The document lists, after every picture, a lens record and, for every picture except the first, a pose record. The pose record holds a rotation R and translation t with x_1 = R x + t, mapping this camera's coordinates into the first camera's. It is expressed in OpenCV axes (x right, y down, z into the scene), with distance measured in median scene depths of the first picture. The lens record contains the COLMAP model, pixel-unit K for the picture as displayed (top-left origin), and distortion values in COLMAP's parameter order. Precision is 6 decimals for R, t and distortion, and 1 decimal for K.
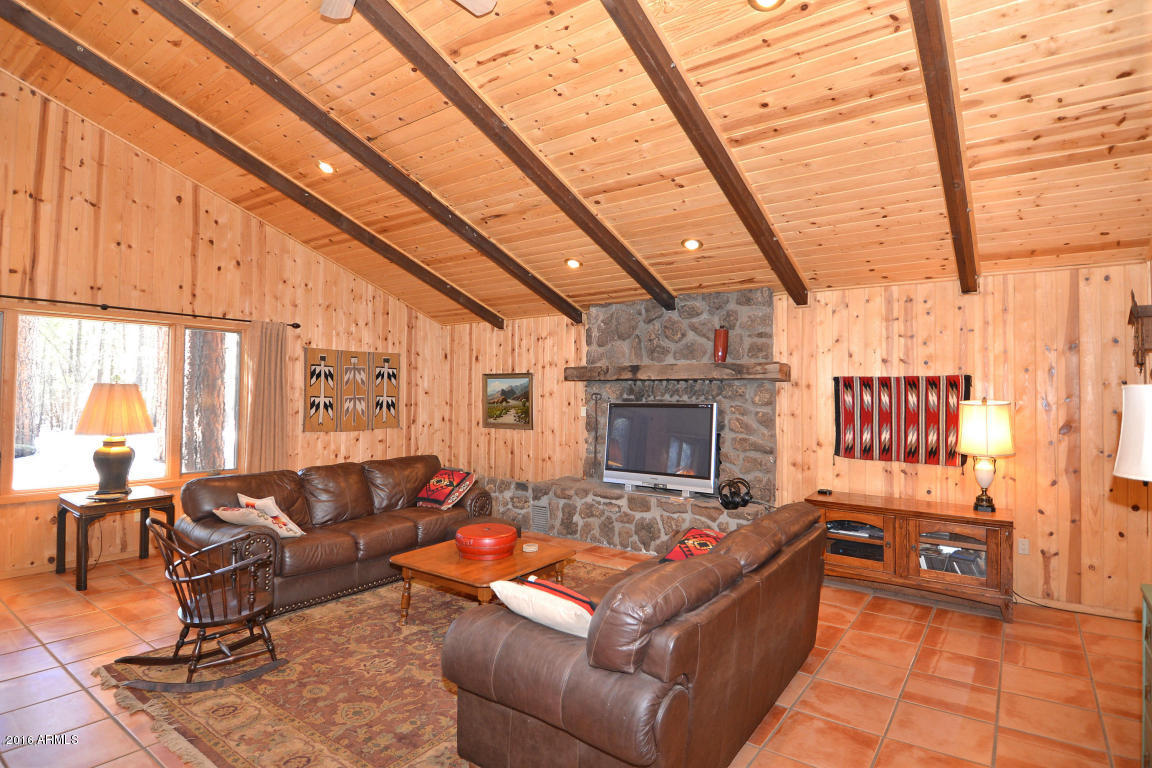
lens RADIAL K [[601.0, 0, 566.9], [0, 601.0, 375.7], [0, 0, 1]] dist [0.000922, -0.001744]
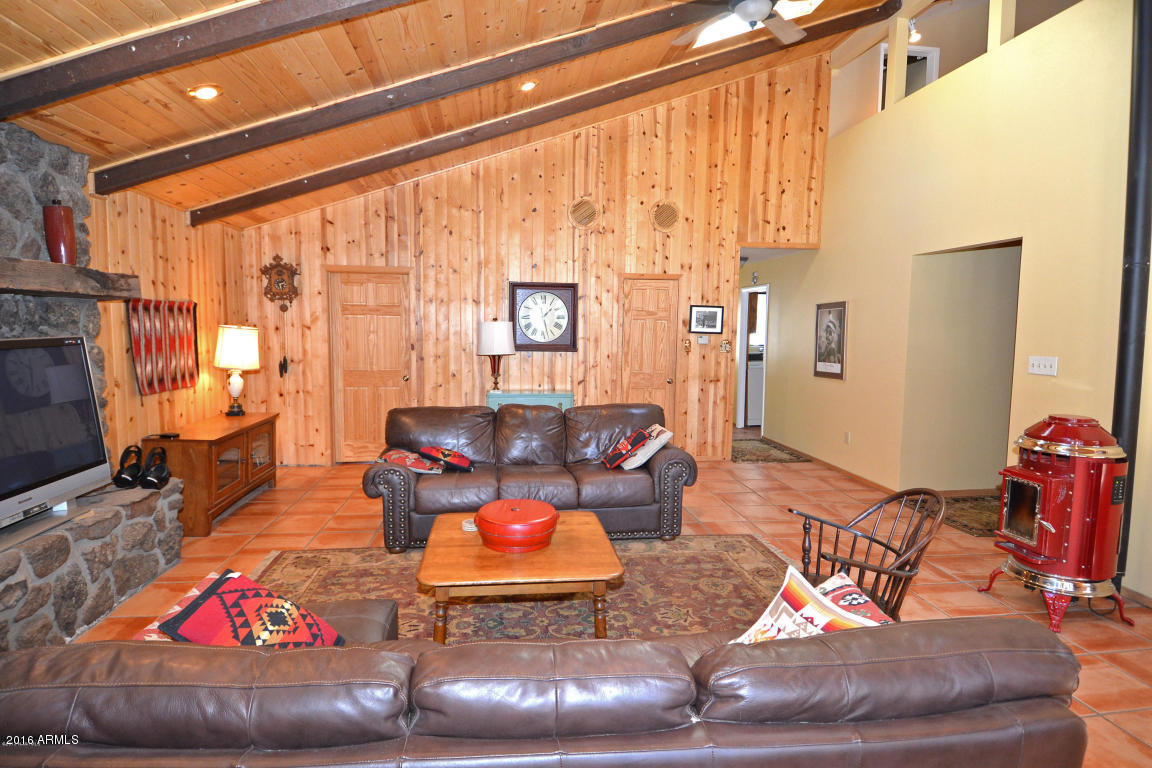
lens RADIAL K [[601.0, 0, 566.9], [0, 601.0, 375.7], [0, 0, 1]] dist [0.000922, -0.001744]
pose [[-0.699645, -0.068705, 0.711180, -0.650357], [-0.032616, 0.997399, 0.064269, 0.040872], [-0.713746, 0.021769, -0.700066, 1.371656]]
